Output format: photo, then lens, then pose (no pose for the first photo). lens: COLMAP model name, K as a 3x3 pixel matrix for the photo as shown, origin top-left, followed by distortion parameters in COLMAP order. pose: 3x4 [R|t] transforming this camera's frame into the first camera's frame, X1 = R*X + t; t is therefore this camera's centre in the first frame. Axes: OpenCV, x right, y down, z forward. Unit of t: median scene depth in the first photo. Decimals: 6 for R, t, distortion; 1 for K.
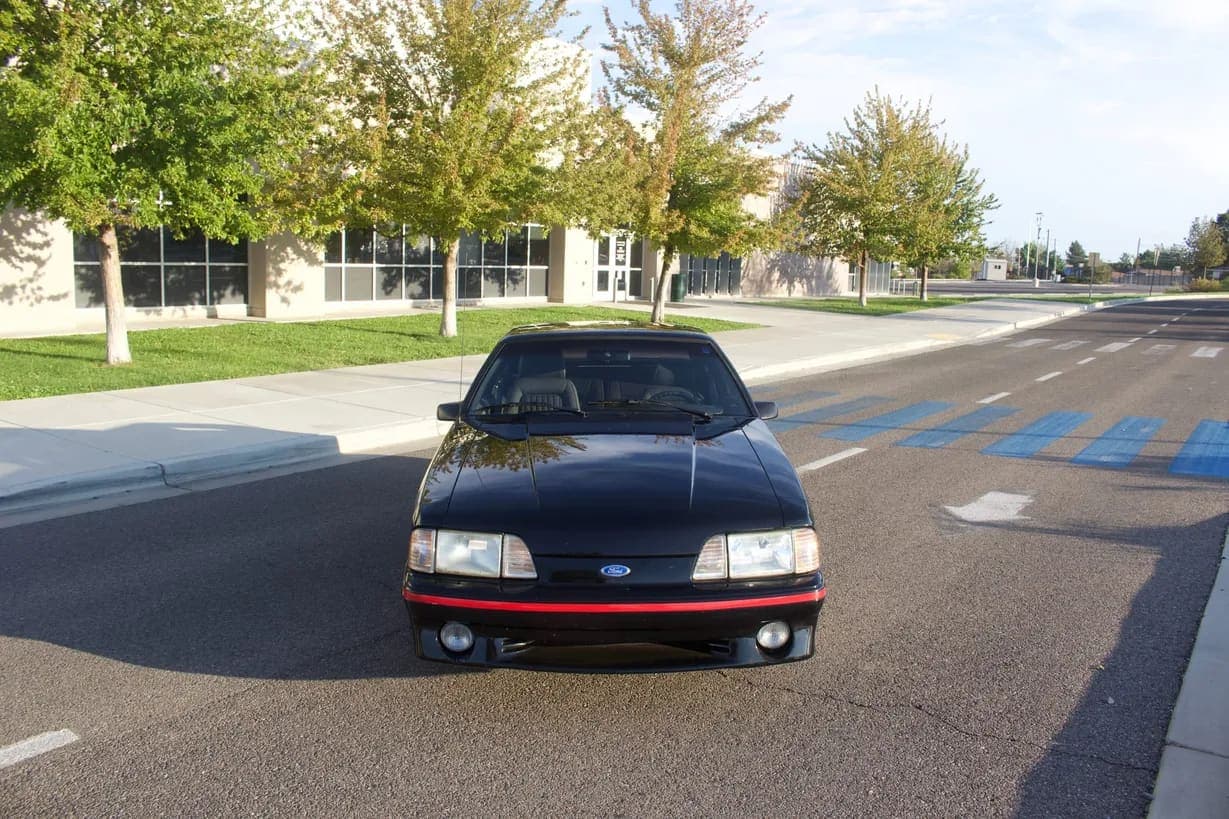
lens RADIAL K [[1009.3, 0, 619.0], [0, 1009.3, 401.6], [0, 0, 1]] dist [-0.160960, 0.130089]
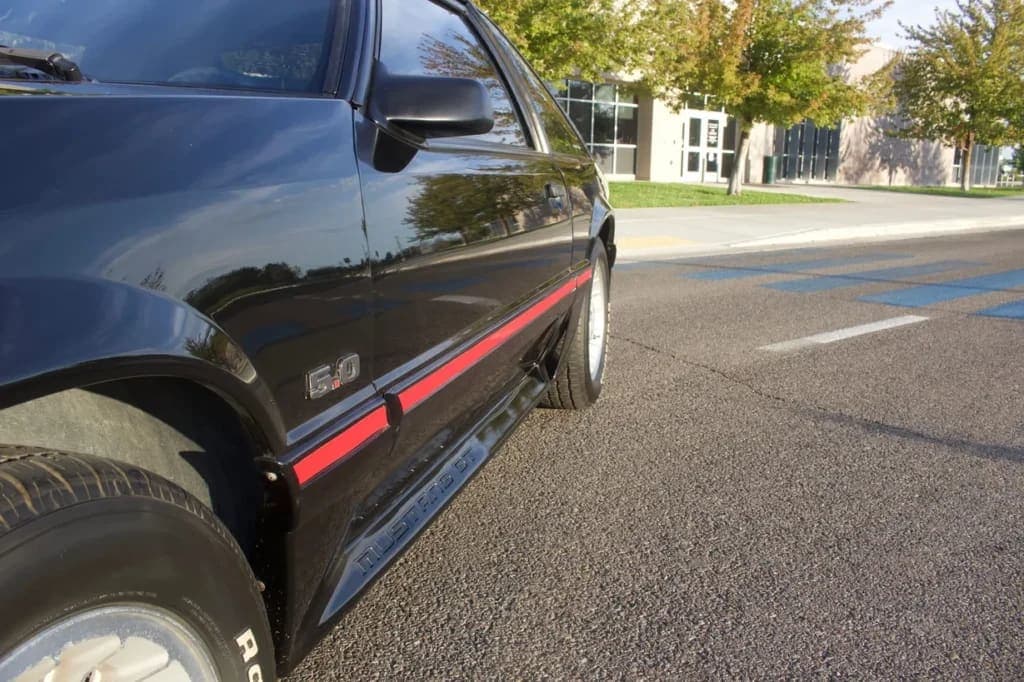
lens RADIAL K [[840.9, 0, 515.7], [0, 840.9, 334.4], [0, 0, 1]] dist [-0.160960, 0.130089]
pose [[0.963228, 0.039617, -0.265748, 0.053319], [-0.025127, 0.998017, 0.057707, 0.013991], [0.267507, -0.048907, 0.962314, 0.173301]]
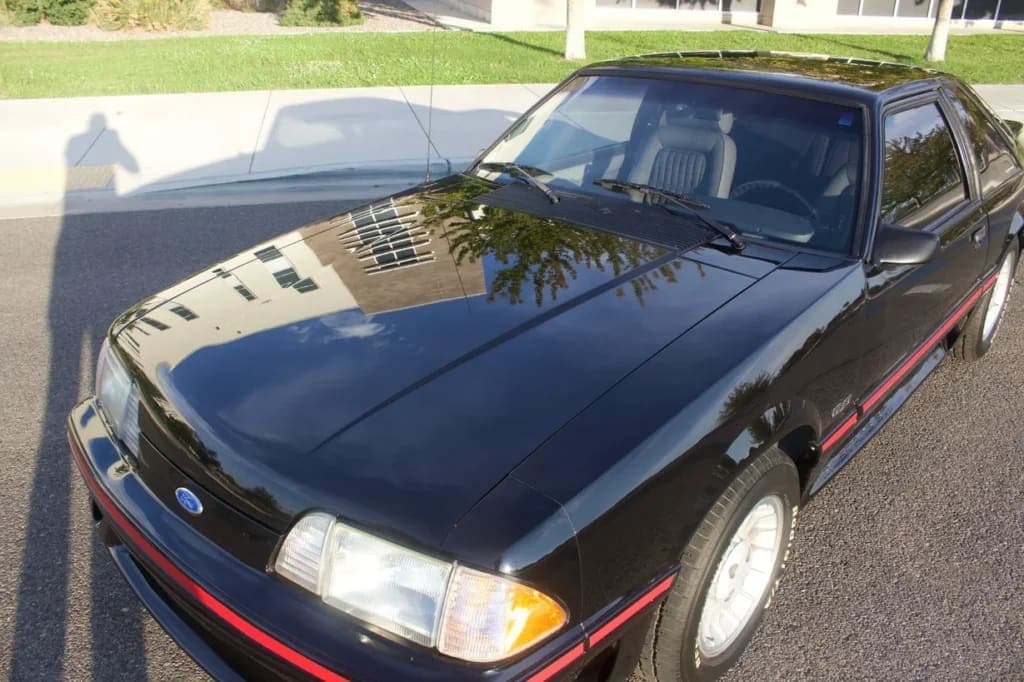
lens RADIAL K [[840.9, 0, 515.7], [0, 840.9, 334.4], [0, 0, 1]] dist [-0.160960, 0.130089]
pose [[0.732493, 0.271328, -0.624368, 0.062866], [-0.091235, 0.947995, 0.304930, -0.013996], [0.674634, -0.166395, 0.719154, 0.119887]]
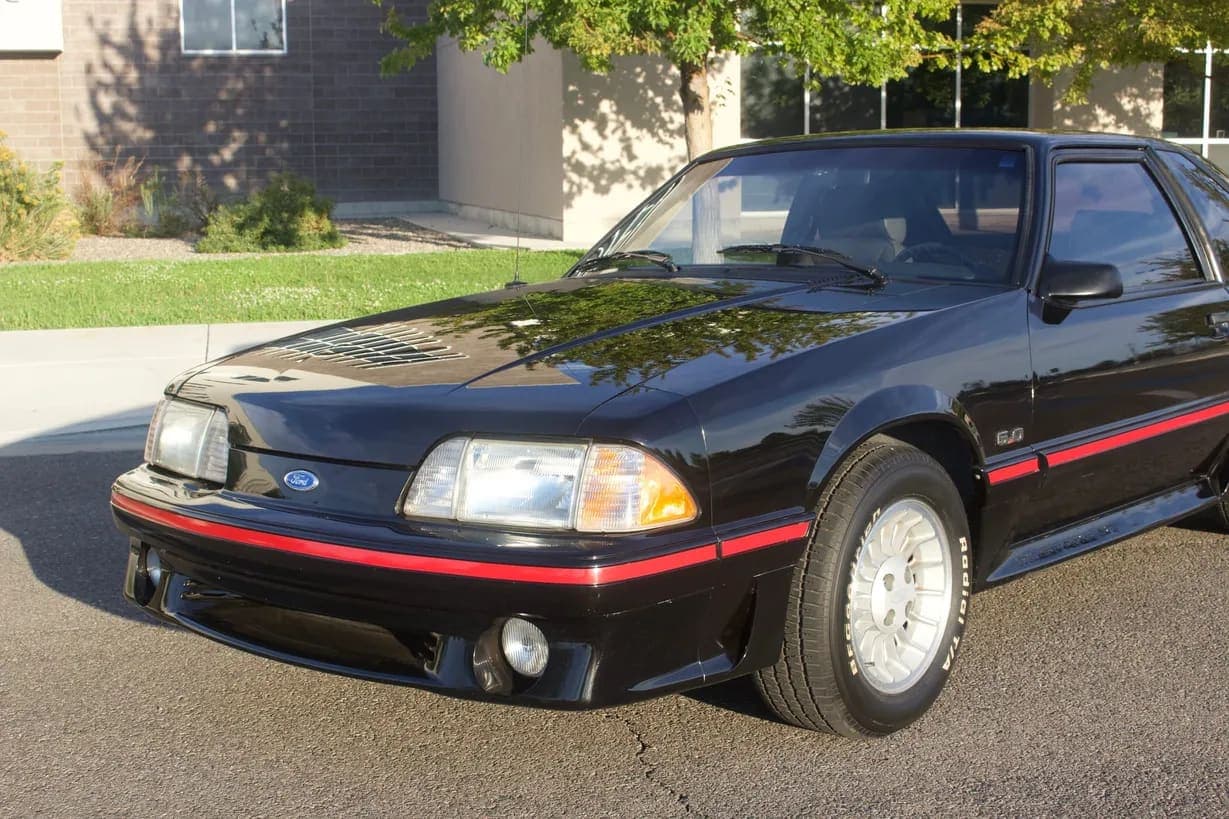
lens RADIAL K [[1655.9, 0, 614.5], [0, 1655.9, 409.5], [0, 0, 1]] dist [-0.071773, 0.064398]
pose [[0.738929, 0.060233, -0.671085, 0.114355], [-0.059786, 0.997929, 0.023739, 0.014350], [0.671125, 0.022580, 0.741000, 0.063066]]
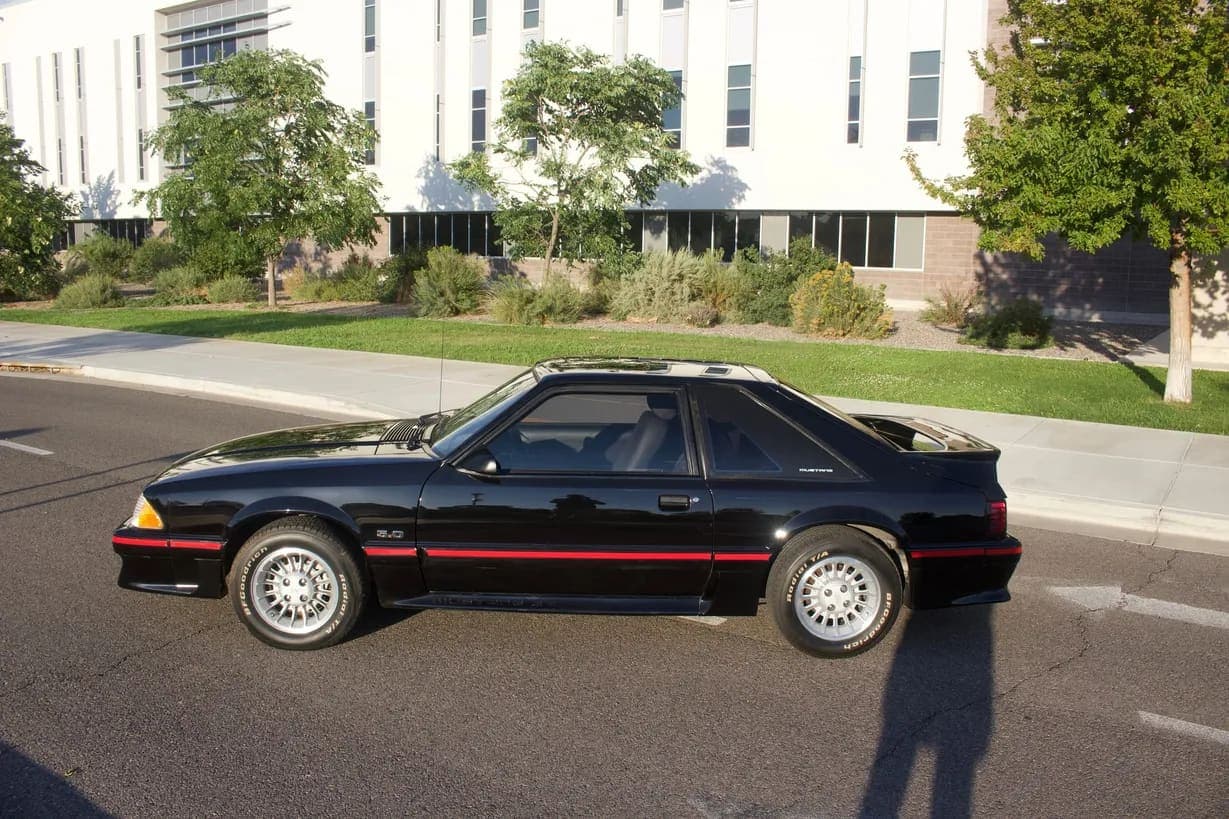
lens RADIAL K [[1009.3, 0, 619.0], [0, 1009.3, 401.6], [0, 0, 1]] dist [-0.160960, 0.130089]
pose [[0.013009, 0.116882, -0.993061, 0.226095], [-0.154868, 0.981396, 0.113481, -0.036124], [0.987850, 0.152317, 0.030869, 0.244309]]
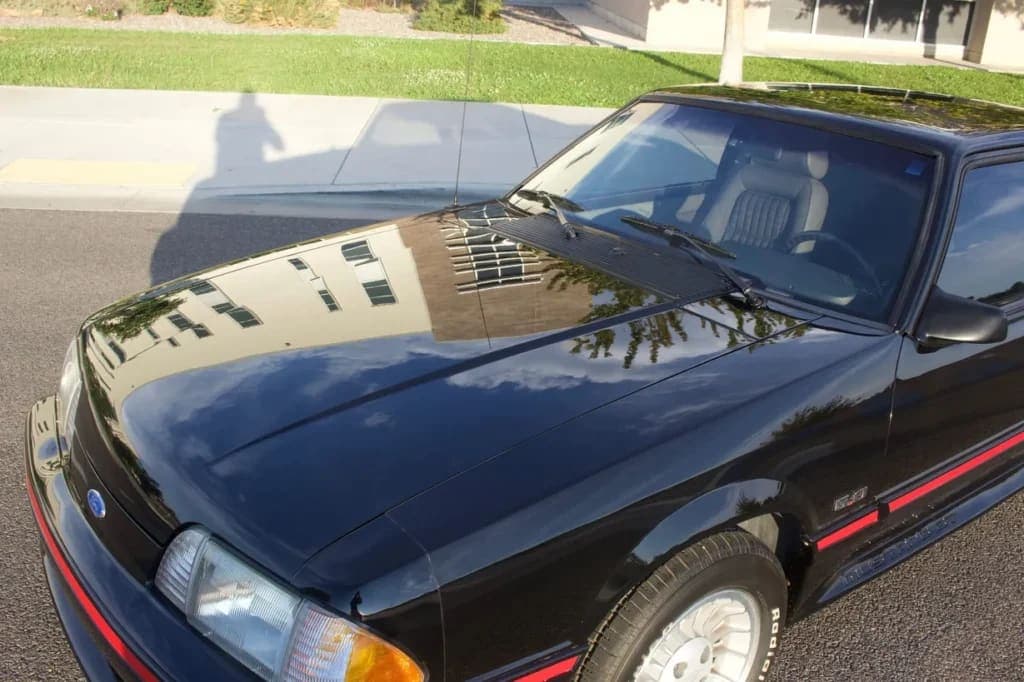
lens RADIAL K [[961.8, 0, 512.0], [0, 961.8, 341.0], [0, 0, 1]] dist [-0.146408, 0.132909]
pose [[0.592913, 0.306091, -0.744824, 0.077472], [-0.145904, 0.950466, 0.274455, -0.015853], [0.791938, -0.054055, 0.608204, 0.130231]]
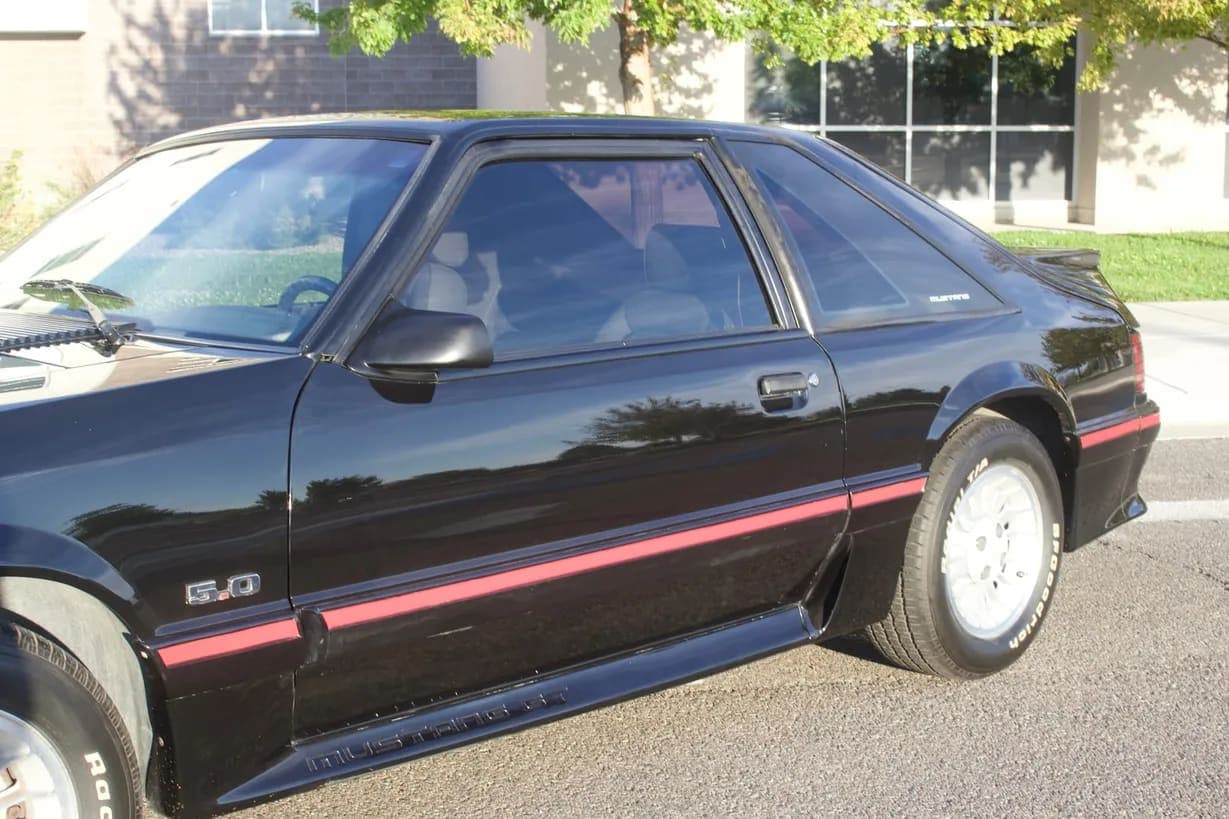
lens RADIAL K [[1691.0, 0, 614.5], [0, 1691.0, 409.5], [0, 0, 1]] dist [-0.066586, -0.004719]
pose [[0.679866, 0.075043, -0.729487, 0.128393], [-0.072914, 0.996738, 0.034581, 0.001636], [0.729703, 0.029680, 0.683120, 0.154632]]
